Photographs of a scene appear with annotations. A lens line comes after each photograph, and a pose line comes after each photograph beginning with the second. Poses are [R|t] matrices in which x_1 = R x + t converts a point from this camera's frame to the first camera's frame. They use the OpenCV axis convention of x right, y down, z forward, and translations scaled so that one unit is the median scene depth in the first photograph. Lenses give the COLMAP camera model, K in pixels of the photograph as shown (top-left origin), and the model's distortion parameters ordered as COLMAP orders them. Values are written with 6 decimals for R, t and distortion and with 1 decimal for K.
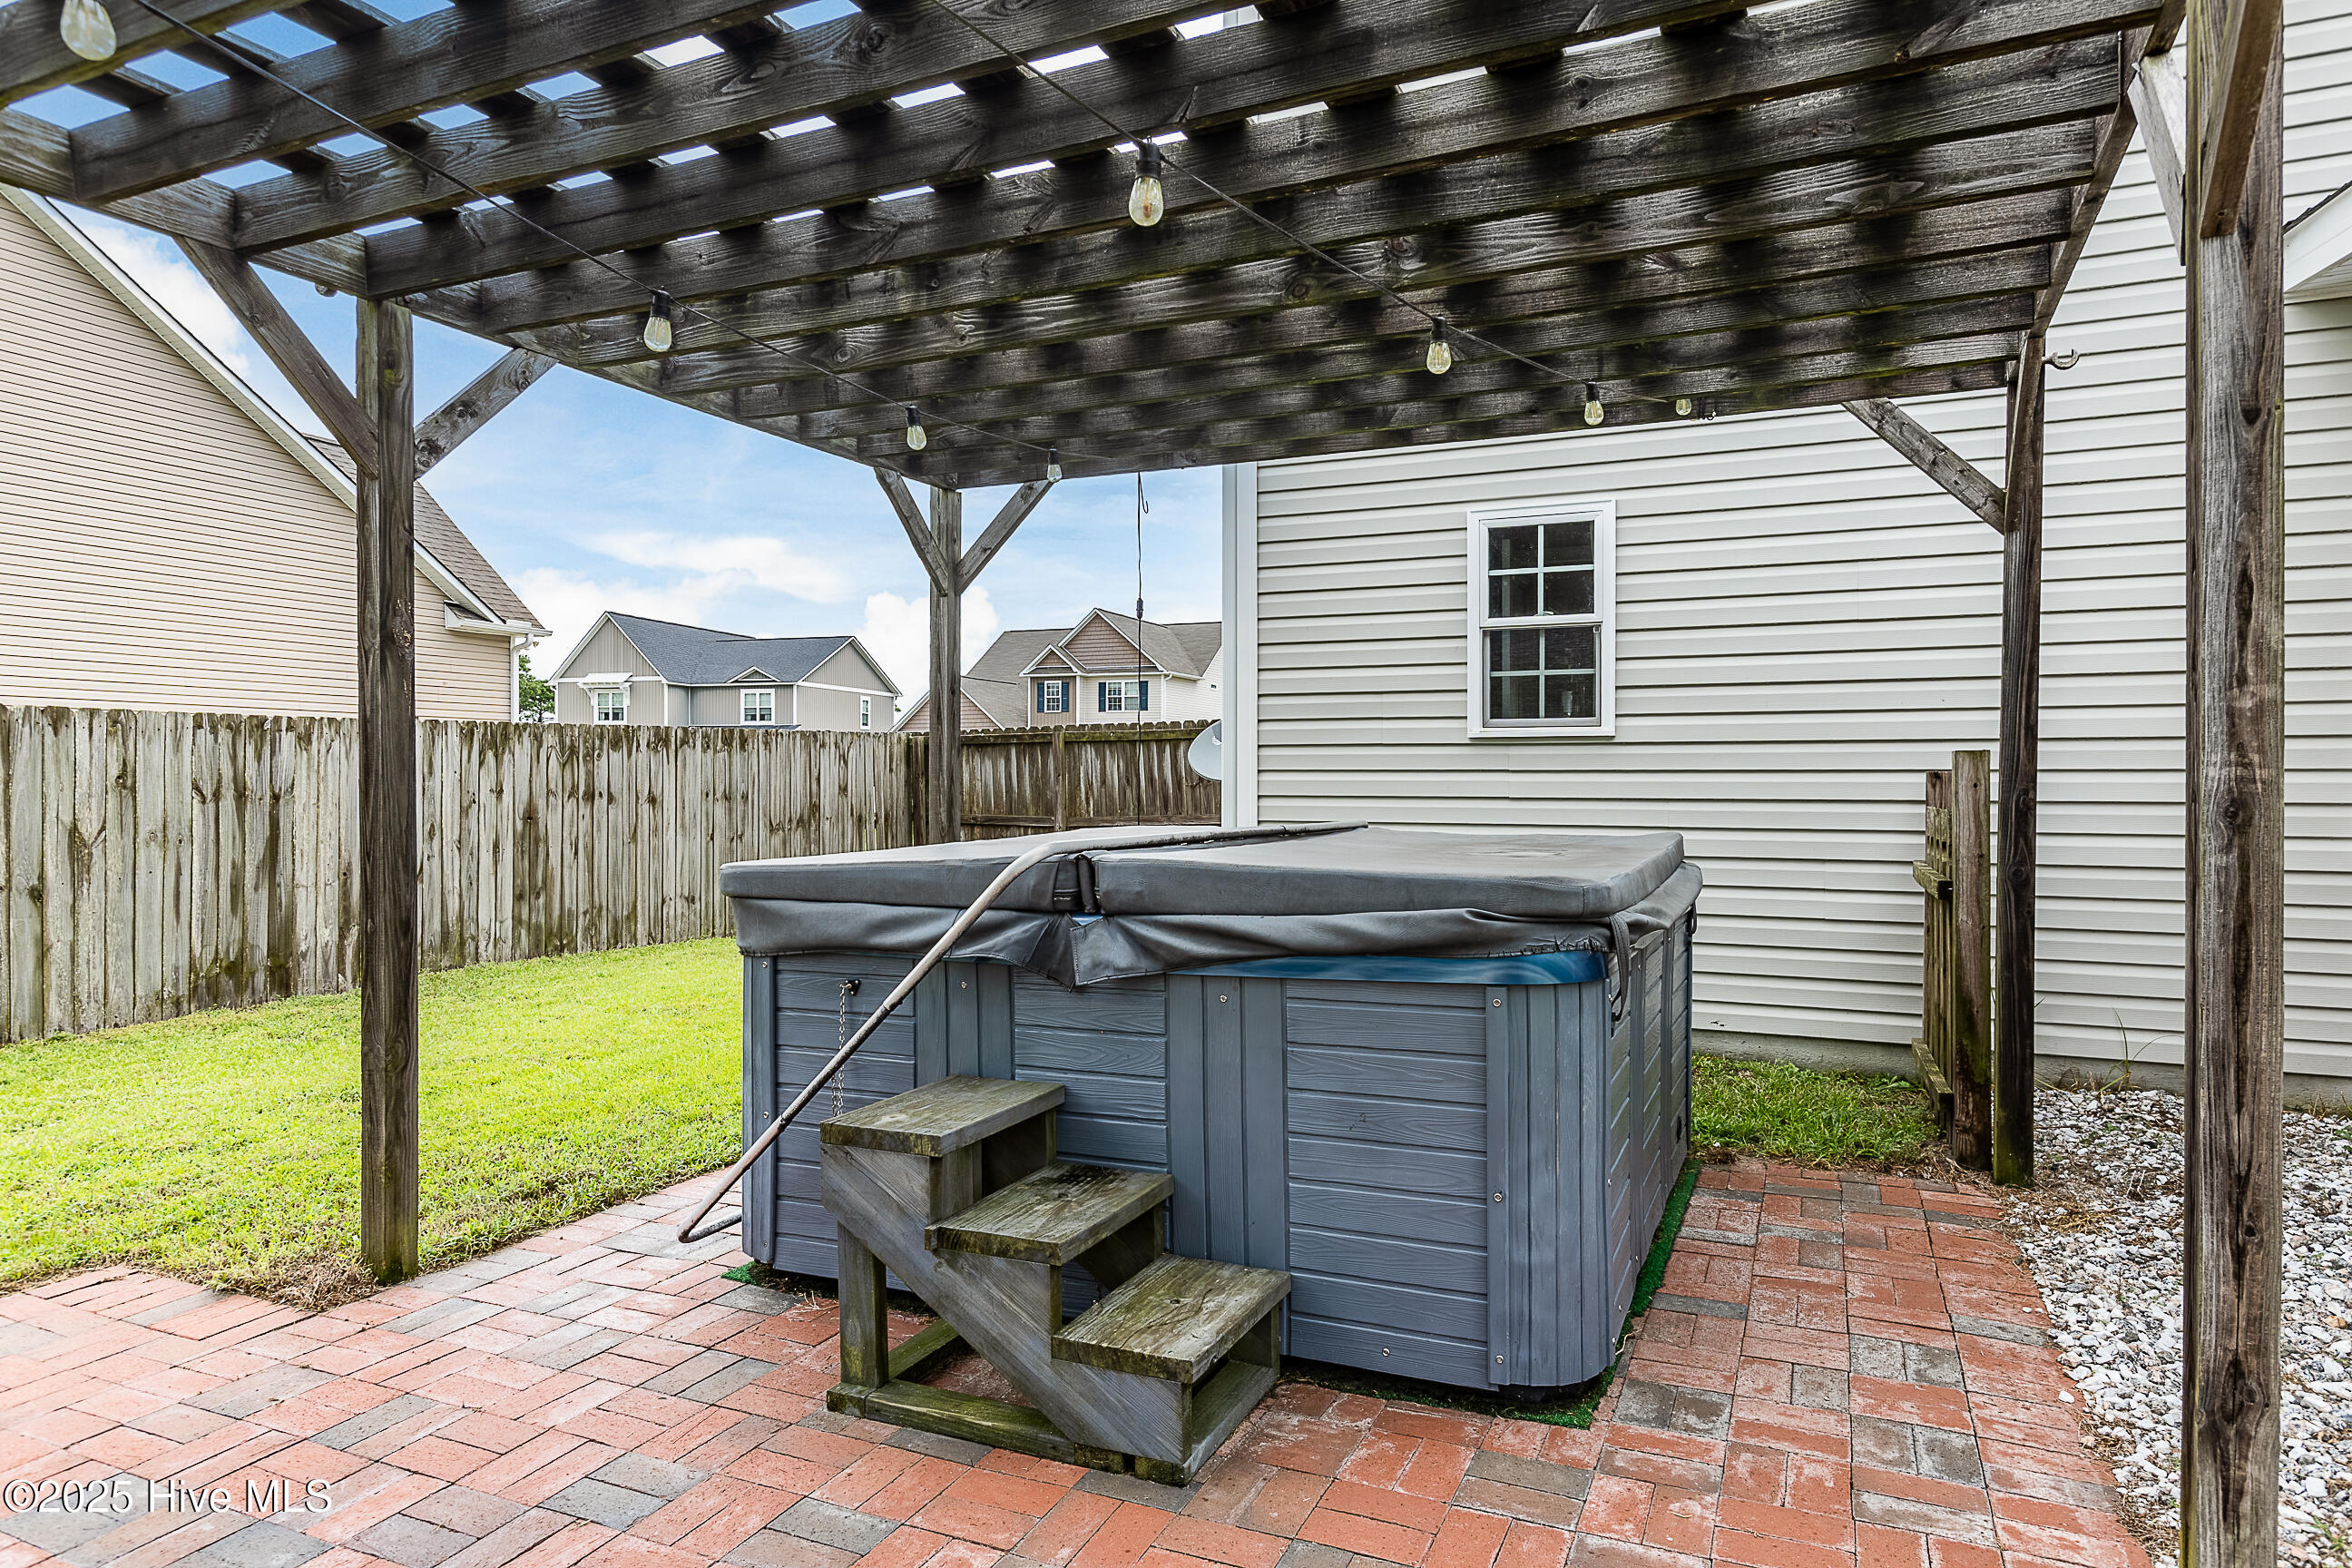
lens RADIAL K [[1402.4, 0, 1176.0], [0, 1402.4, 784.0], [0, 0, 1]] dist [0.008198, 0.002792]
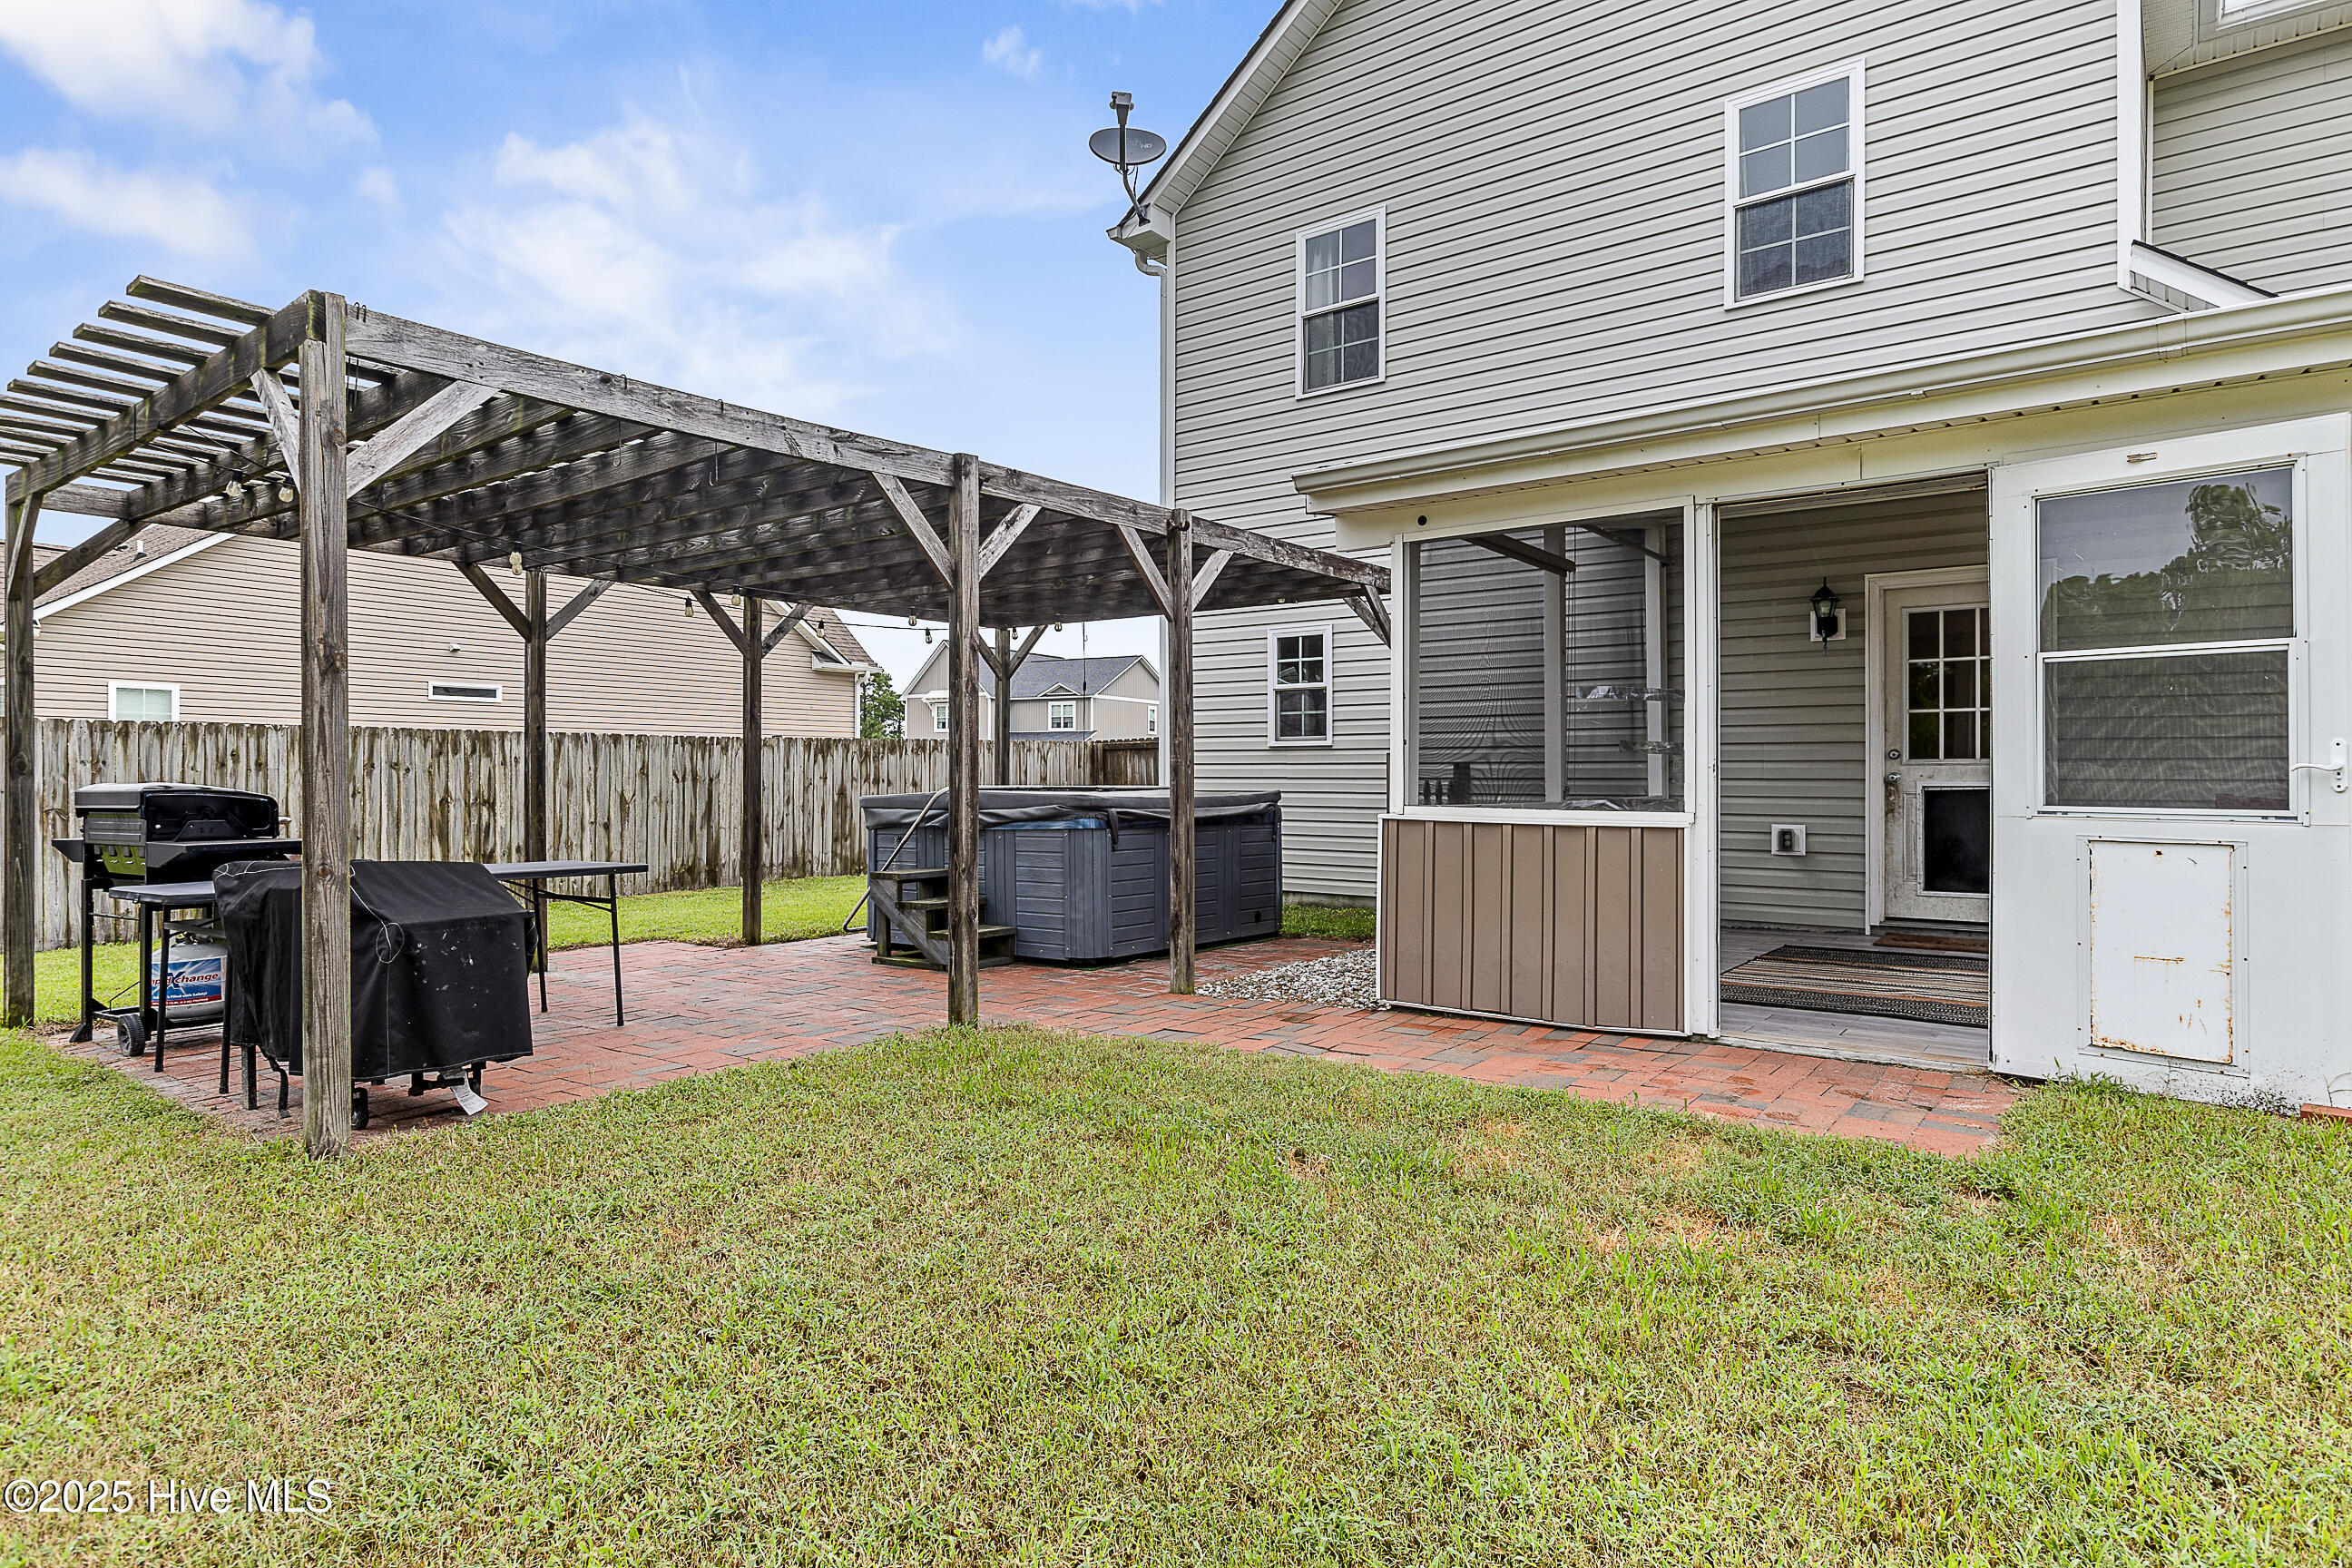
lens RADIAL K [[1295.5, 0, 1167.6], [0, 1295.5, 751.5], [0, 0, 1]] dist [-0.003279, -0.000420]
pose [[0.975029, -0.003994, -0.222041, 0.349589], [-0.001280, 0.999720, -0.023607, 0.011900], [0.222074, 0.023302, 0.974751, -0.567890]]
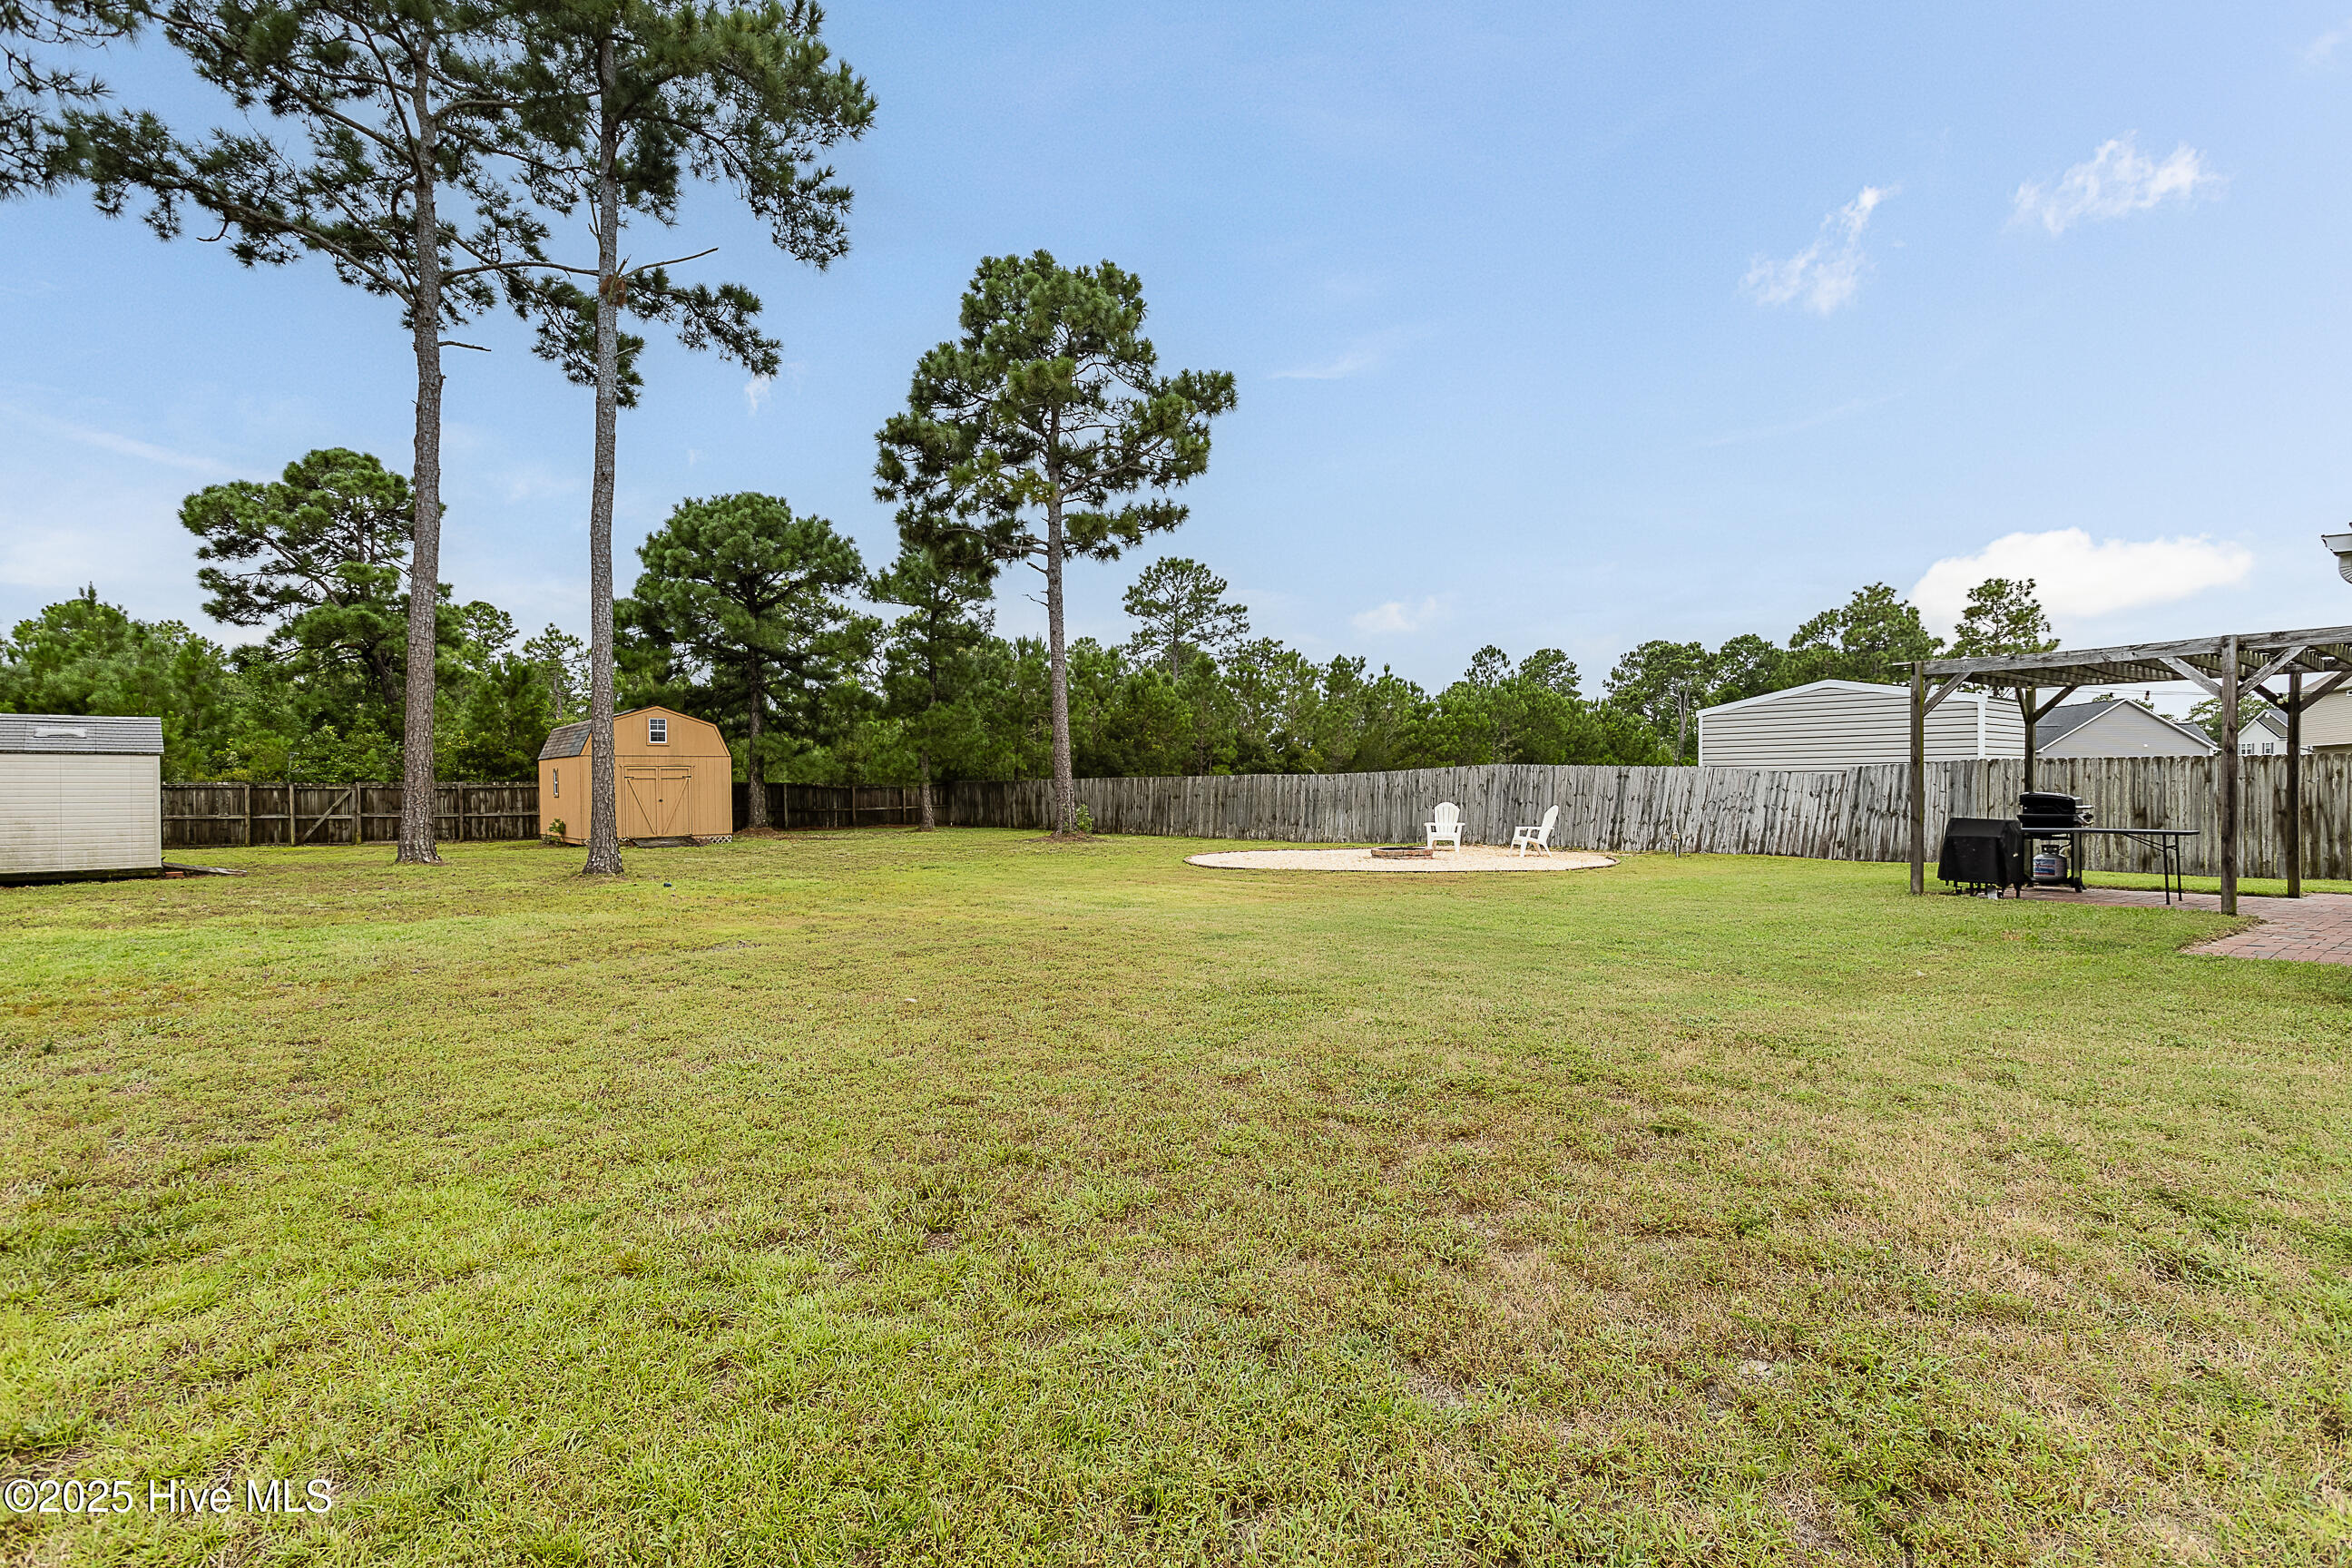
lens RADIAL K [[1131.3, 0, 1174.8], [0, 1131.3, 797.7], [0, 0, 1]] dist [0.001028, 0.000449]
pose [[-0.427196, 0.011850, -0.904082, 1.704126], [0.001978, 0.999924, 0.012172, 0.000106], [0.904157, 0.003411, -0.427187, -0.444497]]
